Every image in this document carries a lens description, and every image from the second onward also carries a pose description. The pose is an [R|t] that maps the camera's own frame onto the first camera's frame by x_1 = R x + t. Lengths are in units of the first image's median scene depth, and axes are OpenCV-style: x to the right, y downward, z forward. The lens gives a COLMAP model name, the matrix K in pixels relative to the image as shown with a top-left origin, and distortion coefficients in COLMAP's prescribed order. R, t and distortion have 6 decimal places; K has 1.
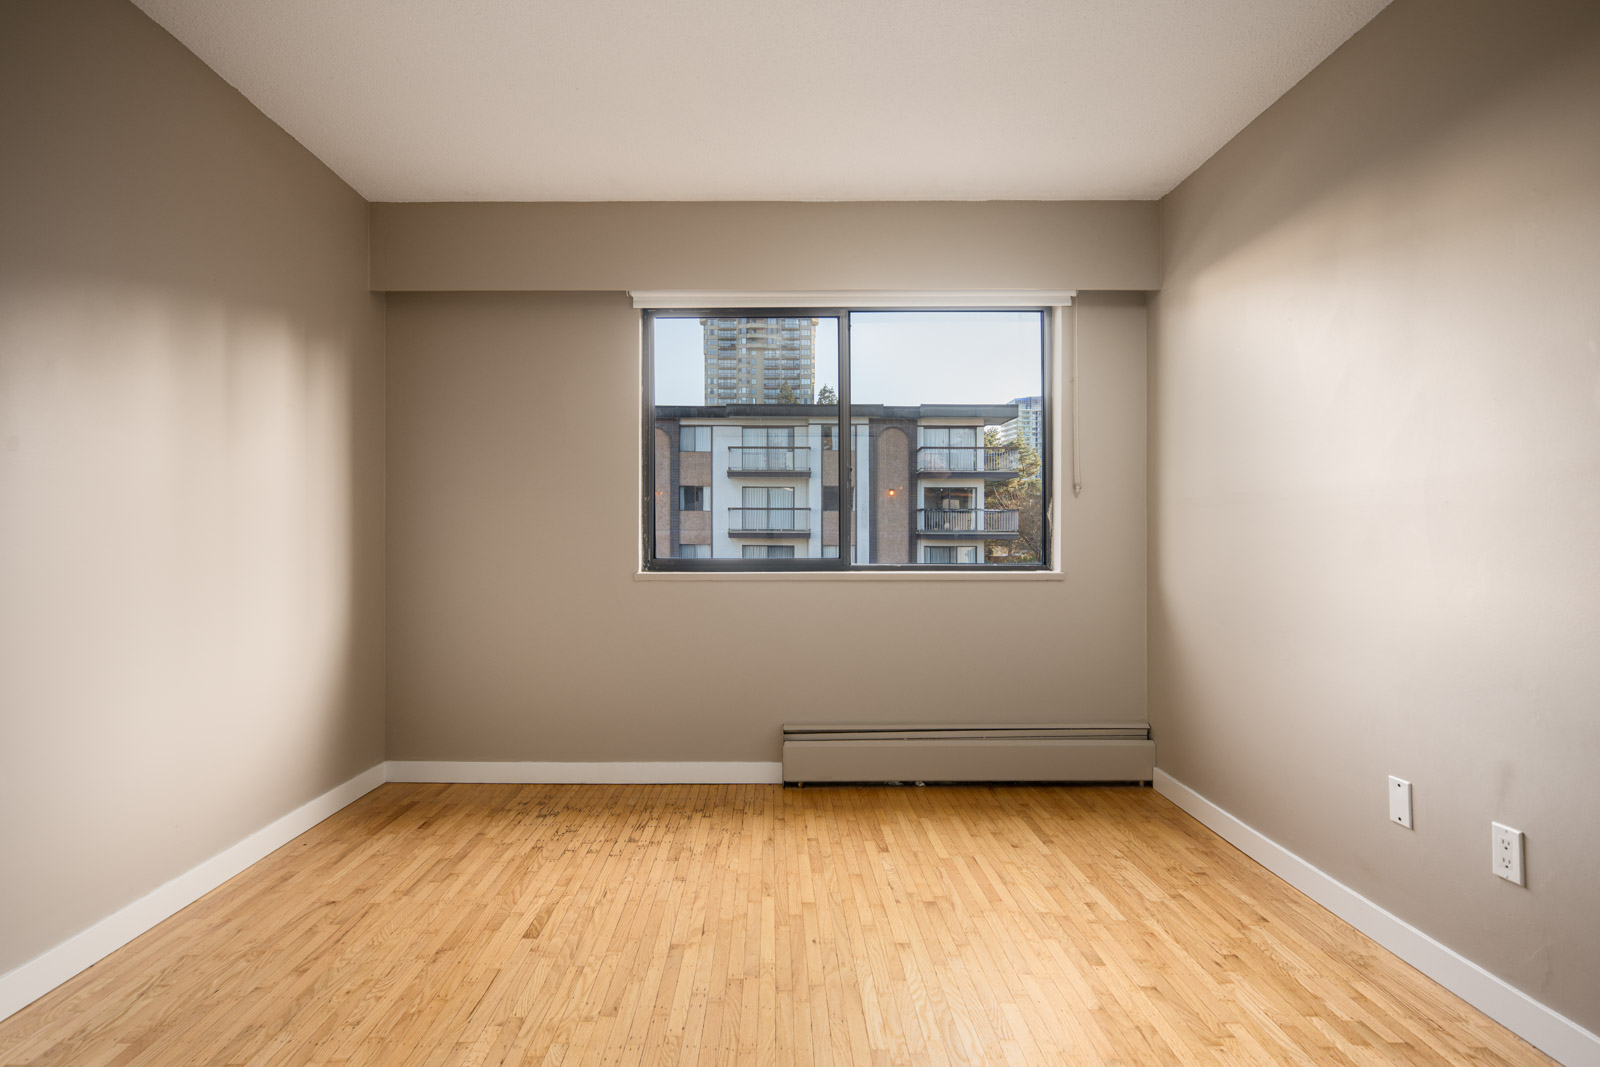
lens RADIAL K [[843.3, 0, 747.2], [0, 843.3, 530.7], [0, 0, 1]] dist [0.006659, -0.000721]
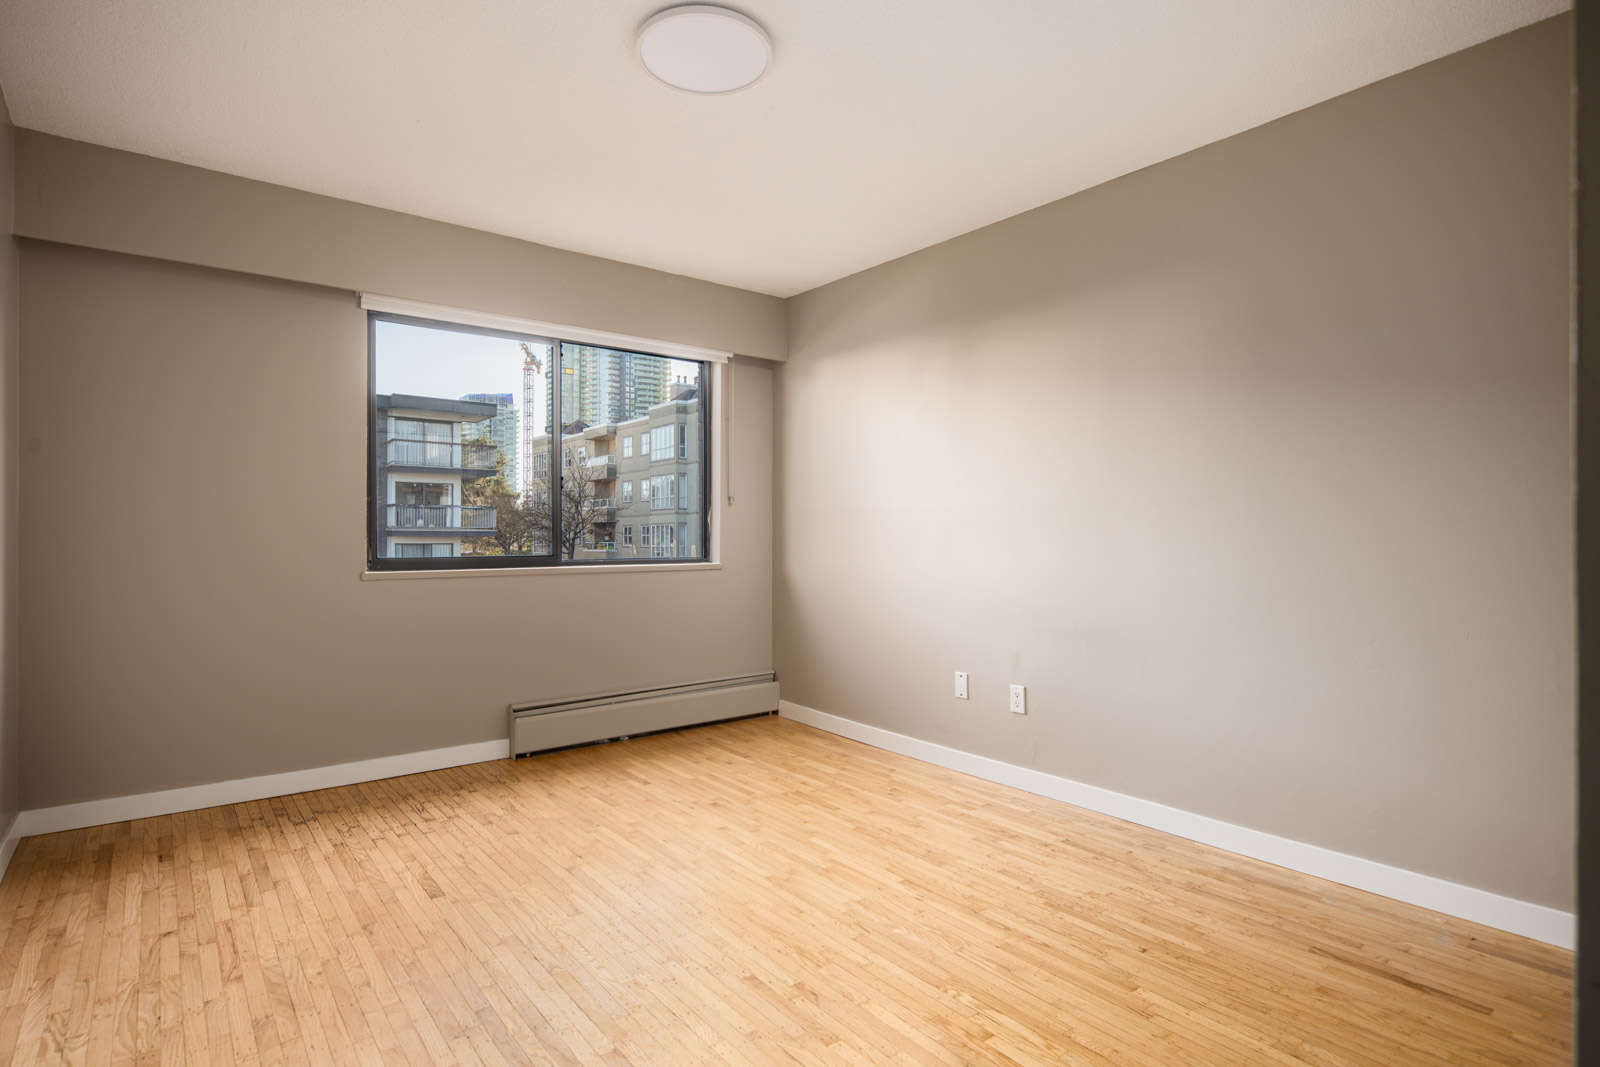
lens RADIAL K [[843.3, 0, 767.7], [0, 843.3, 533.5], [0, 0, 1]] dist [0.006659, -0.000721]
pose [[0.790315, 0.001370, 0.612699, -0.437437], [-0.005915, 0.999968, 0.005394, -0.006127], [-0.612672, -0.007887, 0.790298, -0.108058]]
